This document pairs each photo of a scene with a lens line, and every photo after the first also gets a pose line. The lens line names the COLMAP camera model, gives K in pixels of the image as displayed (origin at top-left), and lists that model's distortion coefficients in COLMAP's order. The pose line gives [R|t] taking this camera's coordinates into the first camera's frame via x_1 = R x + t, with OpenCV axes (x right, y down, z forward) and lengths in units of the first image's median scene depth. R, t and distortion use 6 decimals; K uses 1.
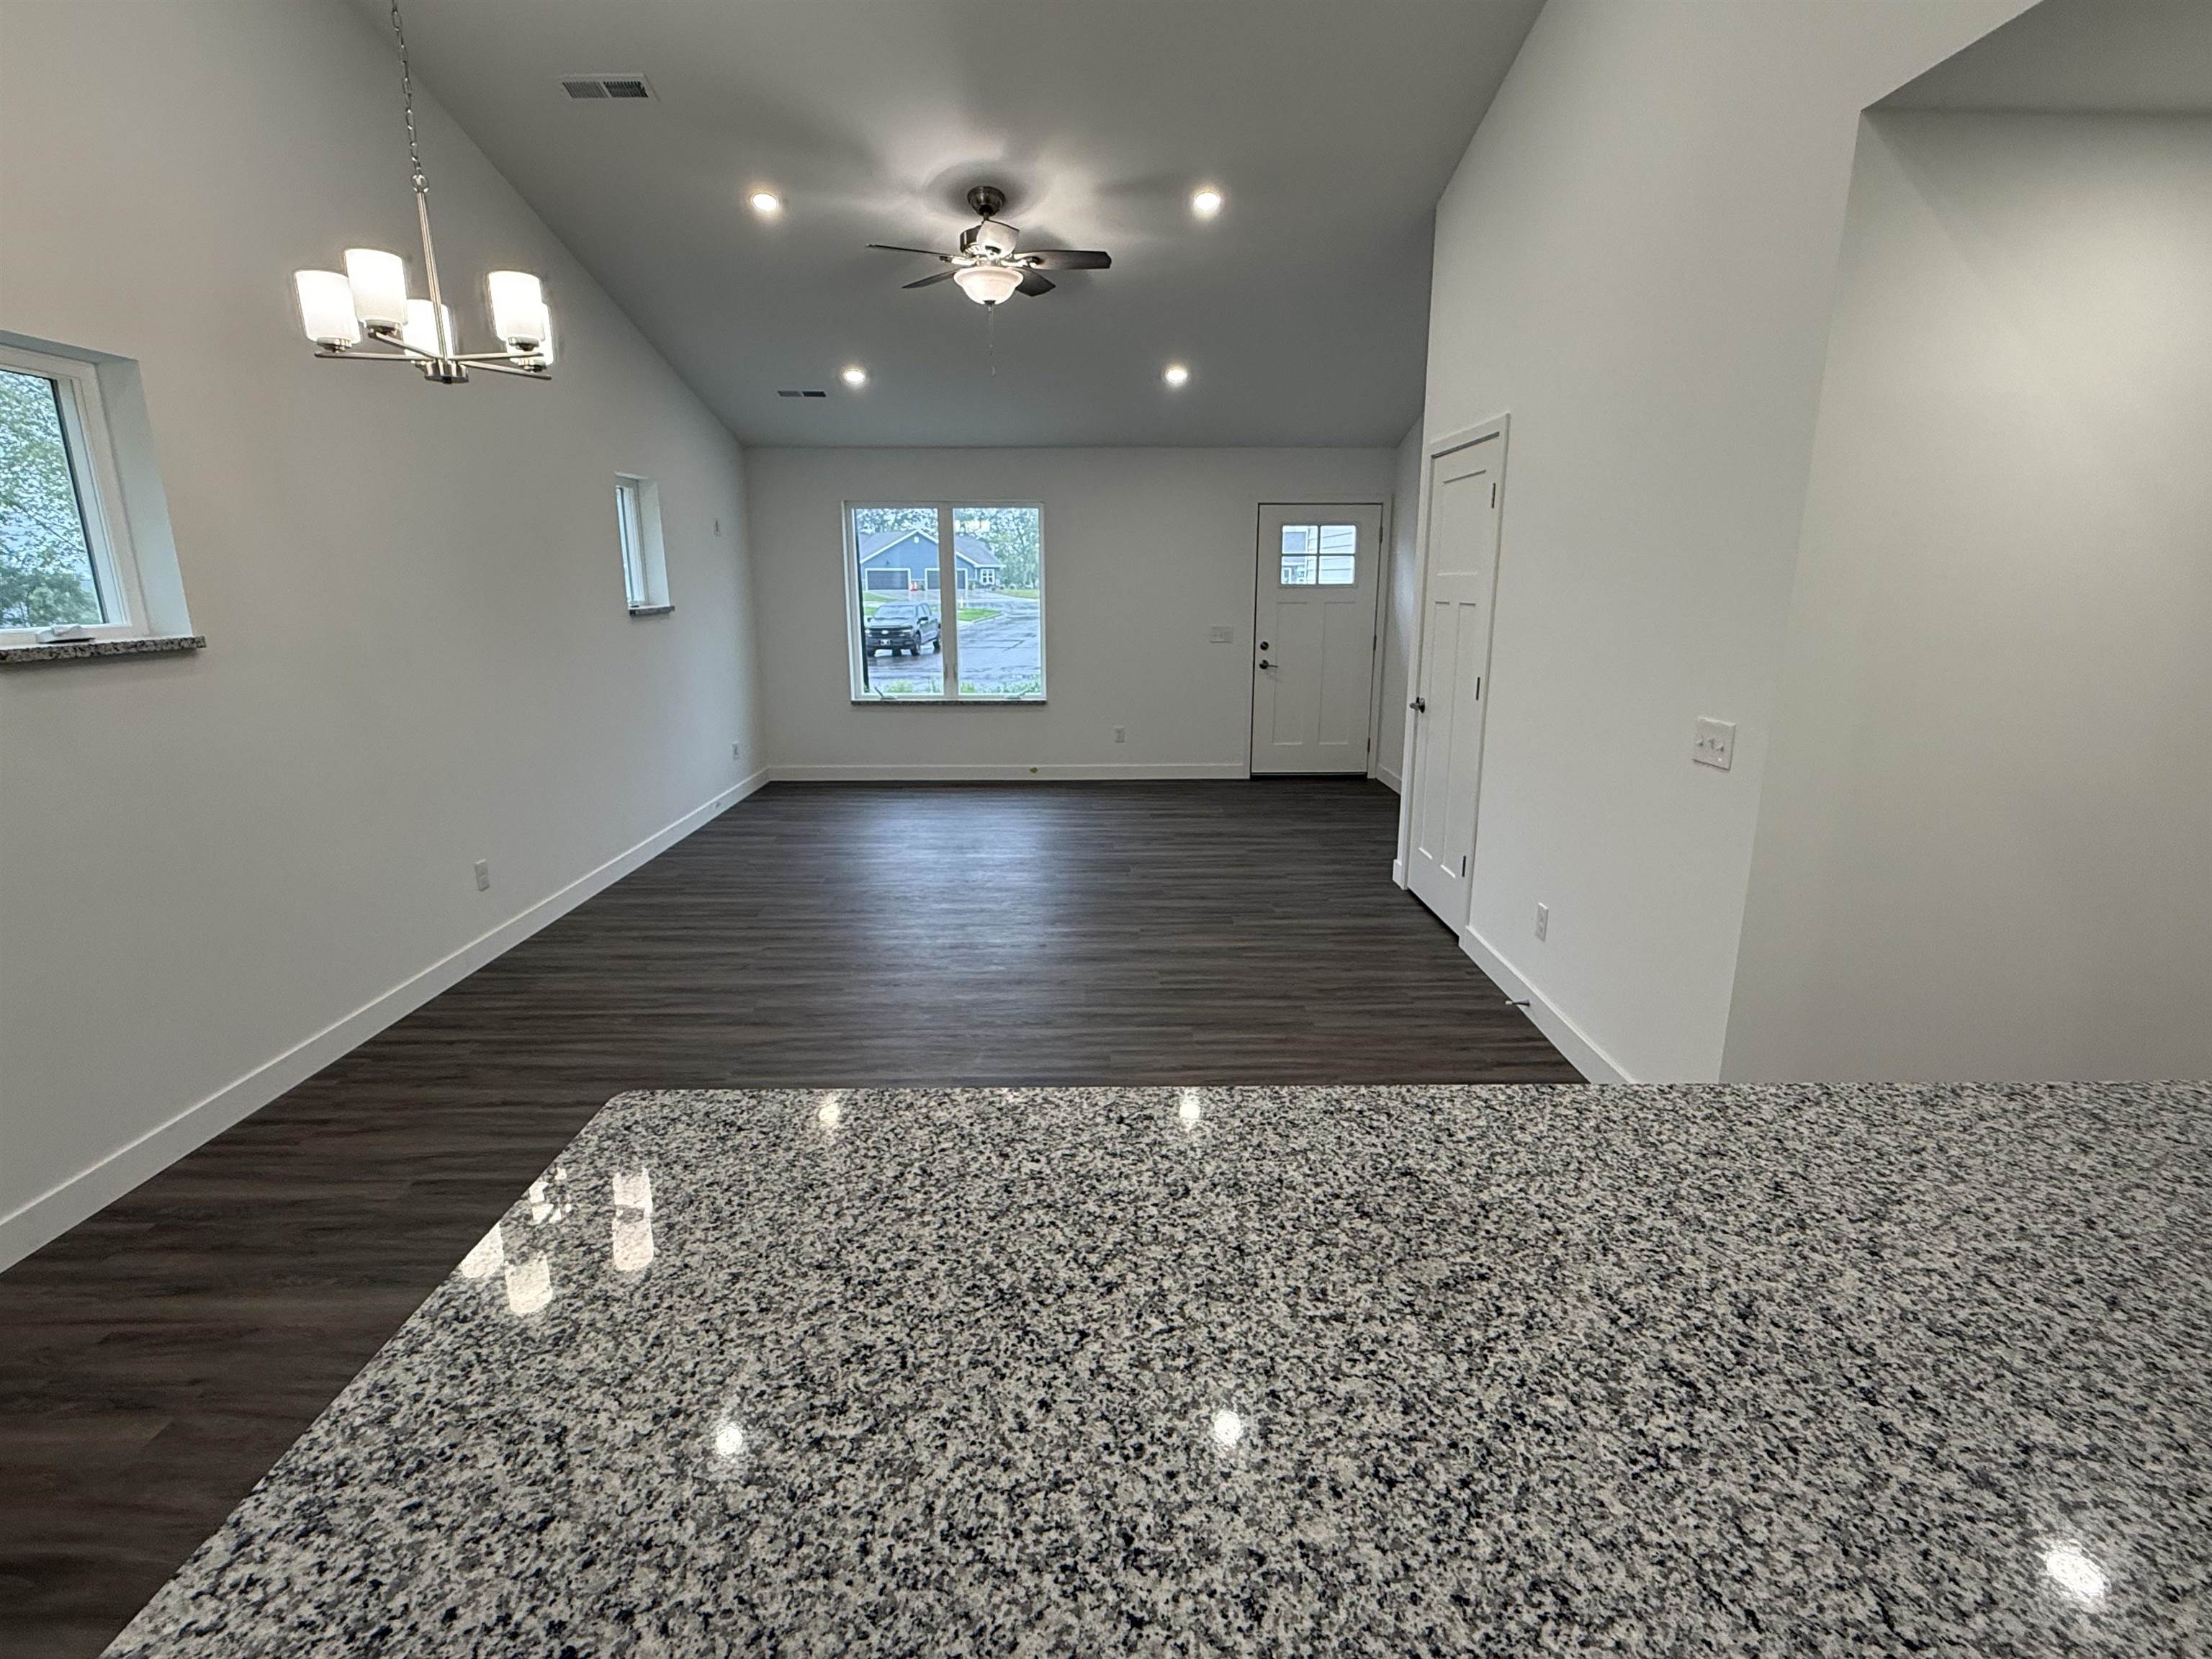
lens RADIAL K [[1064.4, 0, 1102.9], [0, 1064.4, 832.3], [0, 0, 1]] dist [0.001307, -0.002004]
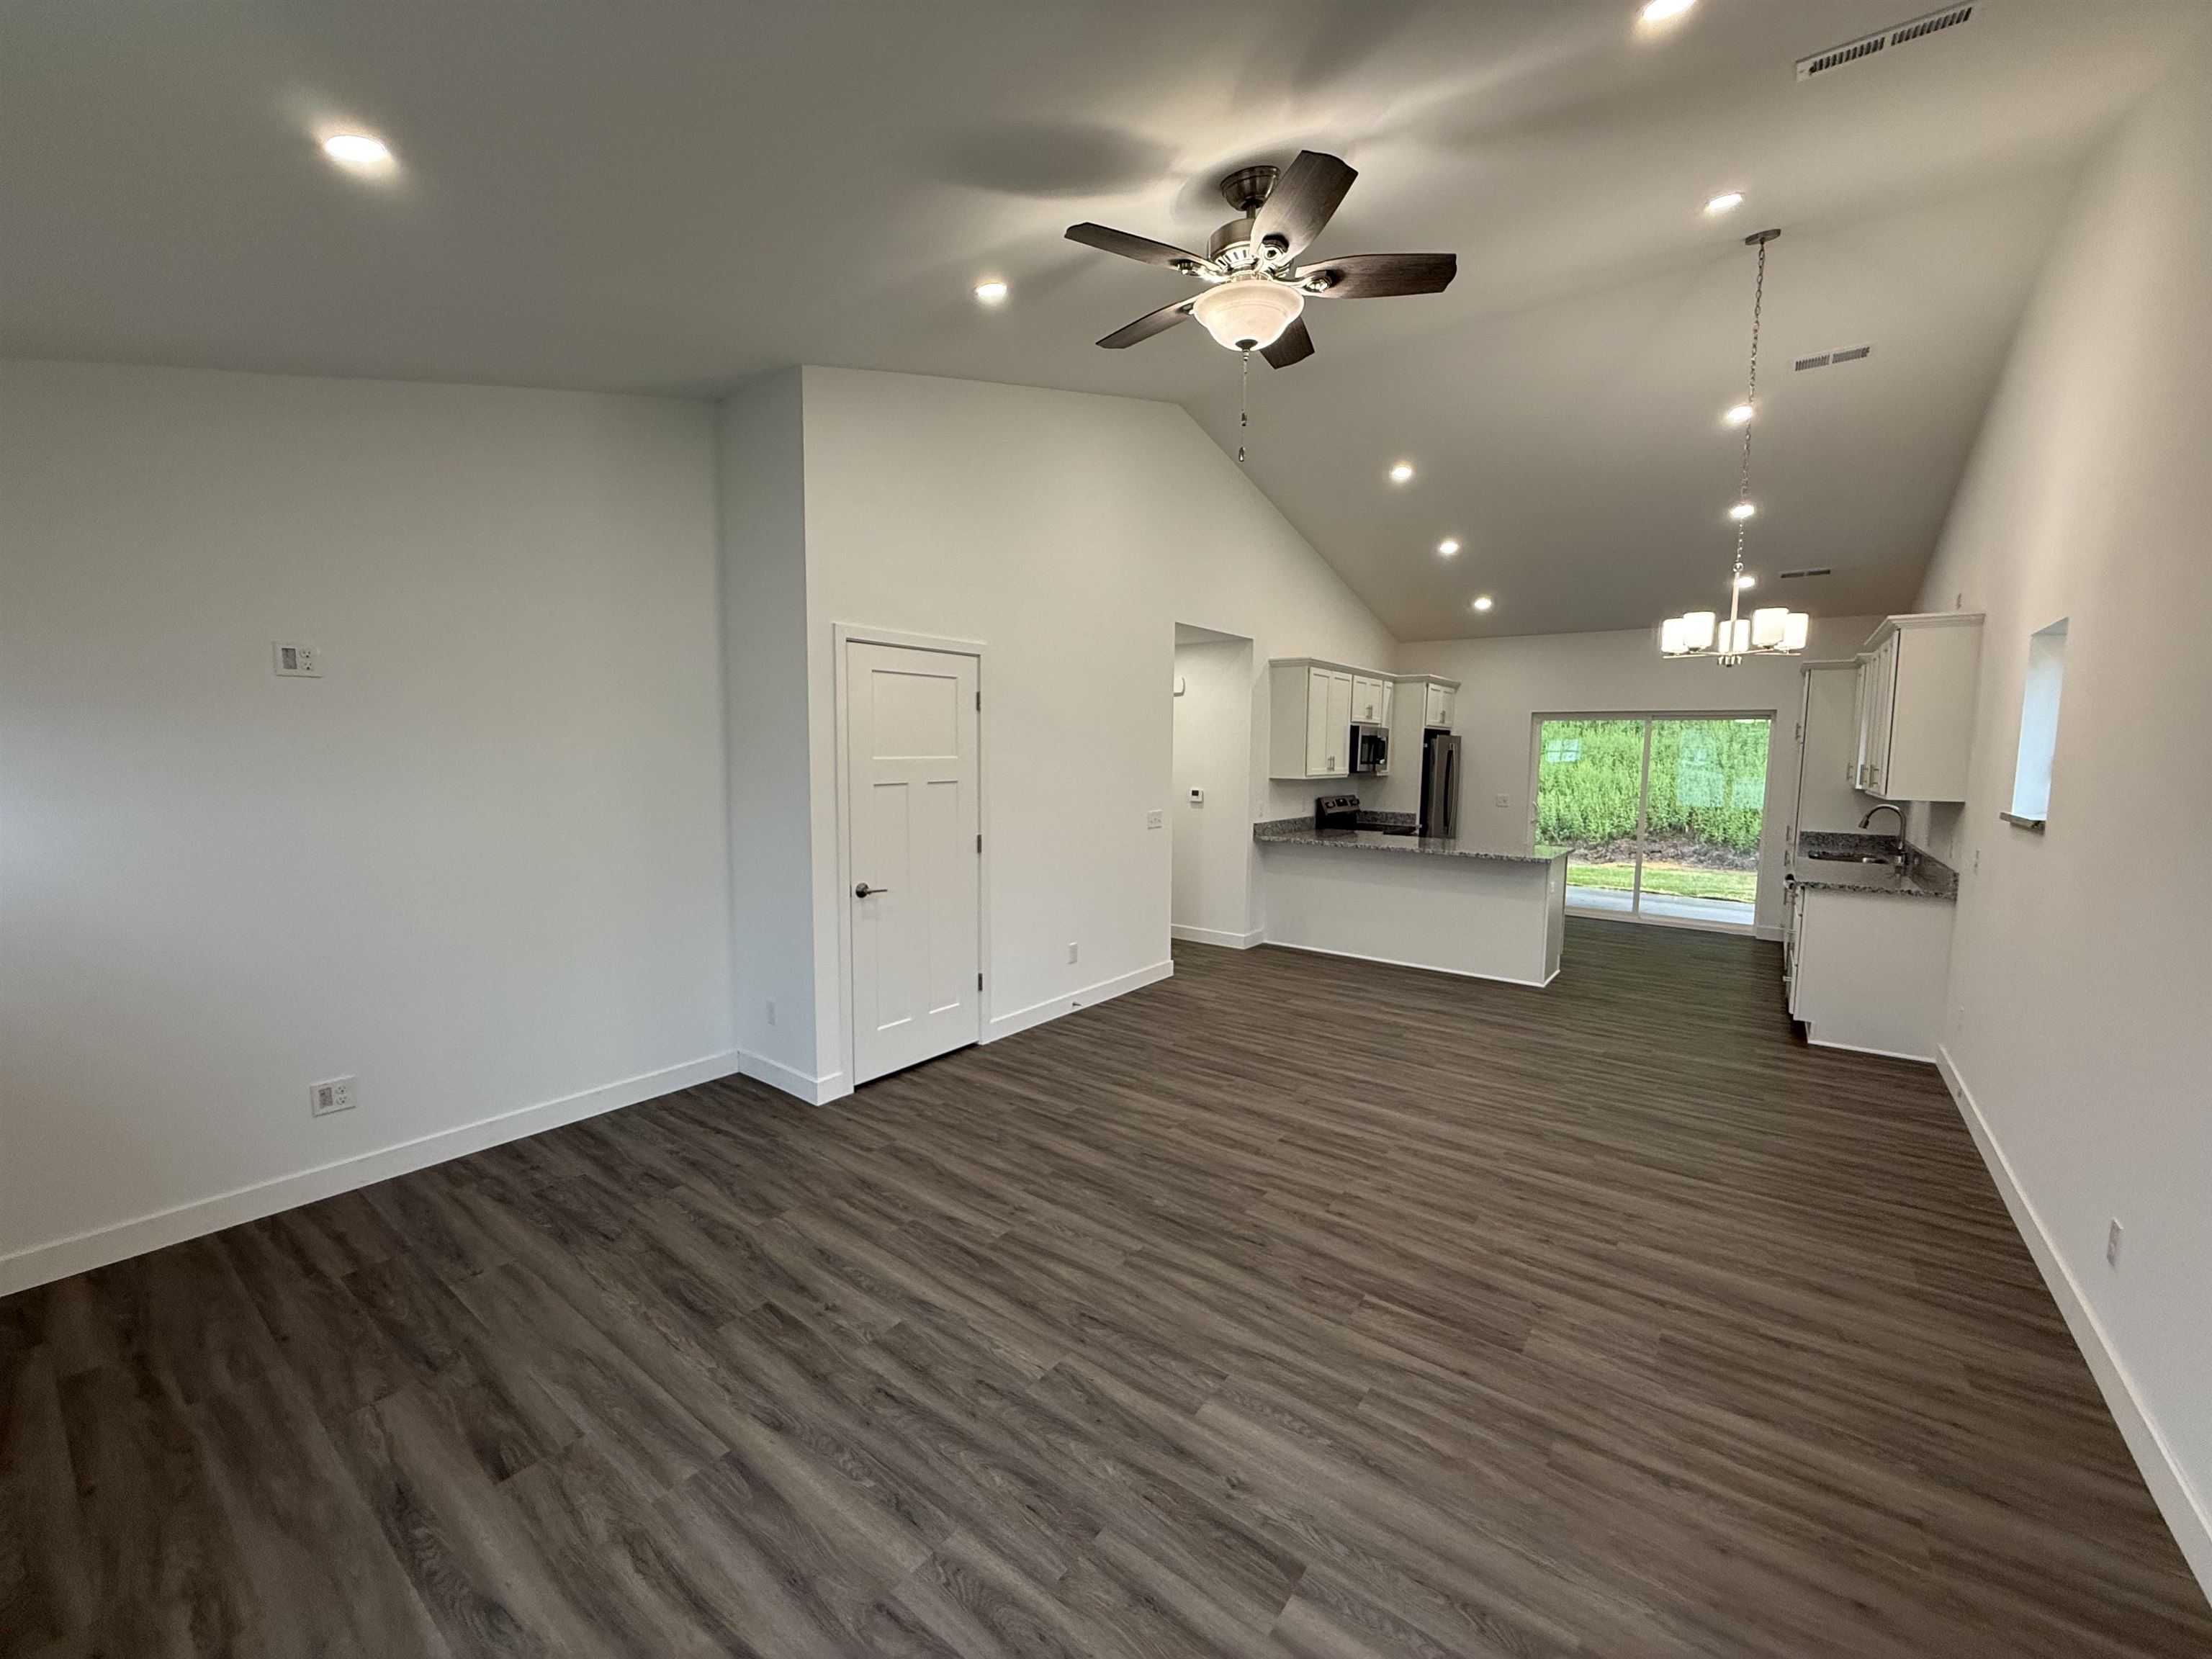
lens RADIAL K [[881.8, 0, 1098.1], [0, 881.8, 834.3], [0, 0, 1]] dist [-0.000245, -0.000279]
pose [[-0.787058, -0.066358, 0.613300, -0.647219], [0.135975, 0.951082, 0.277404, -0.656424], [-0.601707, 0.301727, -0.739533, 2.630425]]
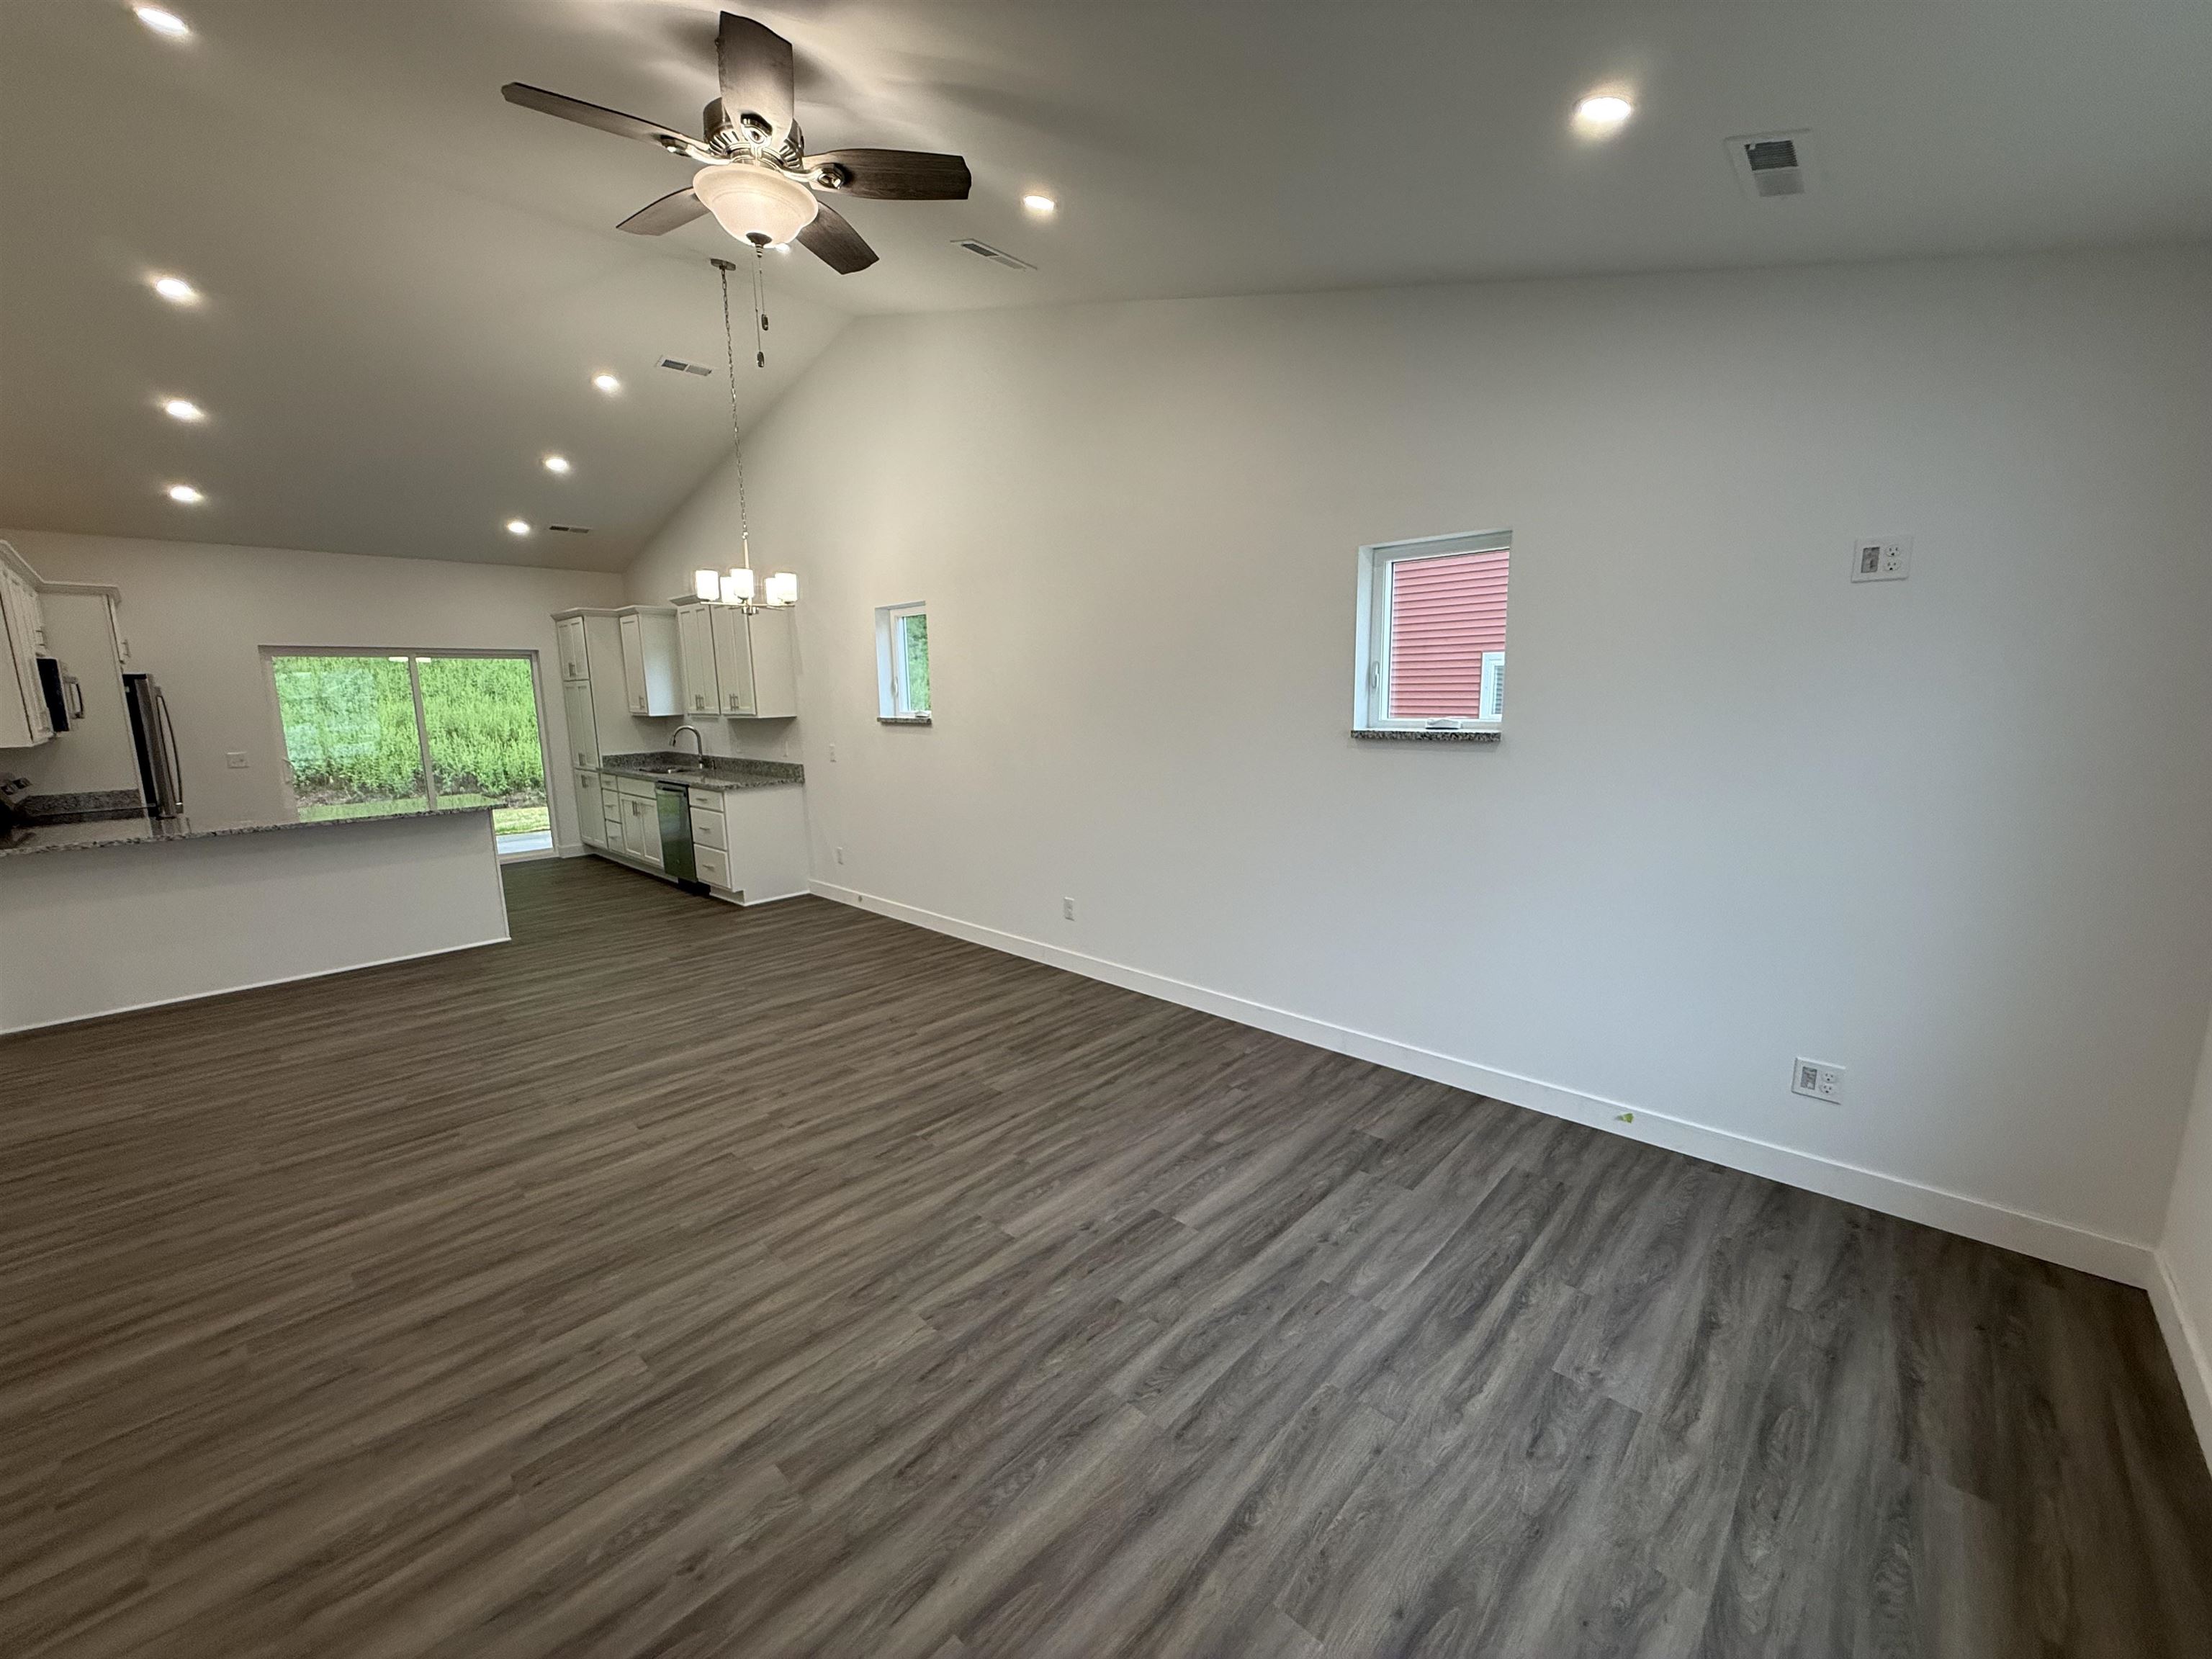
lens RADIAL K [[881.8, 0, 1102.0], [0, 881.8, 832.0], [0, 0, 1]] dist [-0.000245, -0.000279]
pose [[-0.697289, 0.132742, -0.704392, 0.252510], [-0.148720, 0.934526, 0.323331, -0.654814], [0.701192, 0.330212, -0.631894, 2.668164]]
